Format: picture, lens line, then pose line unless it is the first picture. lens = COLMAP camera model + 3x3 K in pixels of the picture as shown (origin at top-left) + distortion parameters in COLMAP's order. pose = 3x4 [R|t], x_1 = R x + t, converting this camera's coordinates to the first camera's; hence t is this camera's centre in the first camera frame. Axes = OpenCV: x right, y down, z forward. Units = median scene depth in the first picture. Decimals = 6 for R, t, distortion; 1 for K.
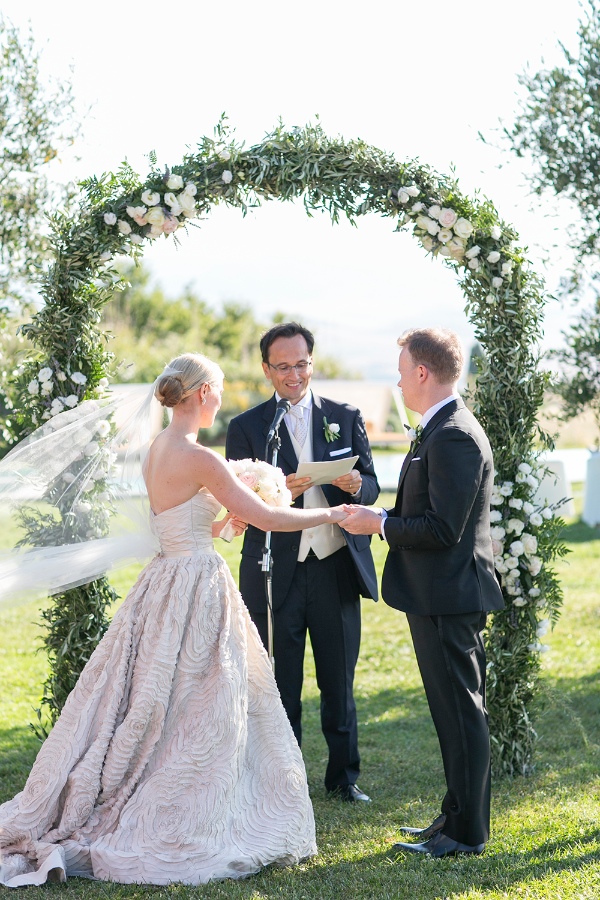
lens RADIAL K [[2442.7, 0, 300.0], [0, 2442.7, 450.0], [0, 0, 1]] dist [-0.163061, 0.647918]
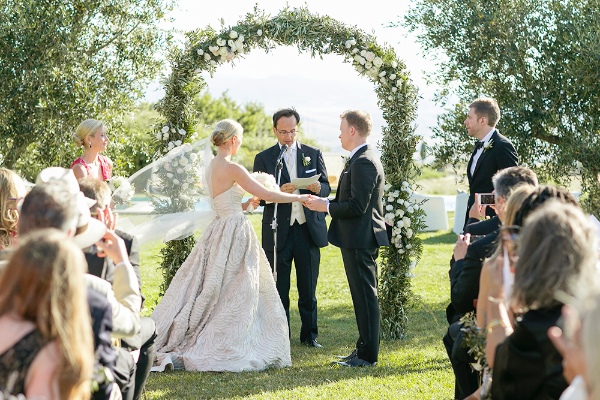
lens RADIAL K [[1467.0, 0, 300.0], [0, 1467.0, 200.0], [0, 0, 1]] dist [-0.085816, -0.427744]
pose [[0.999568, 0.029114, -0.004048, 0.011727], [-0.029109, 0.999575, 0.001352, 0.021736], [0.004086, -0.001234, 0.999991, -0.194510]]
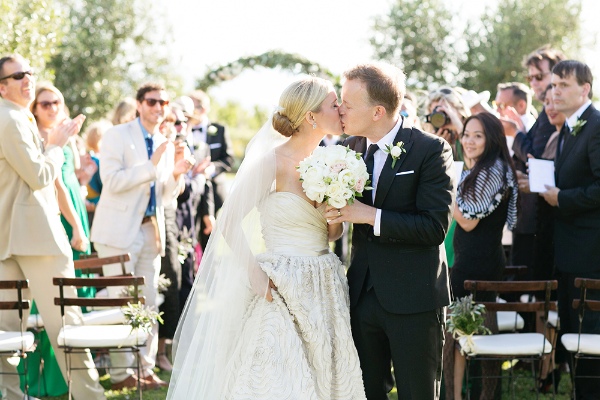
lens RADIAL K [[1628.5, 0, 300.0], [0, 1628.5, 200.0], [0, 0, 1]] dist [-0.163061, 0.647918]
pose [[0.999441, 0.026725, 0.020072, -0.007342], [-0.026839, 0.999625, 0.005464, 0.042169], [-0.019918, -0.006000, 0.999784, -0.973125]]
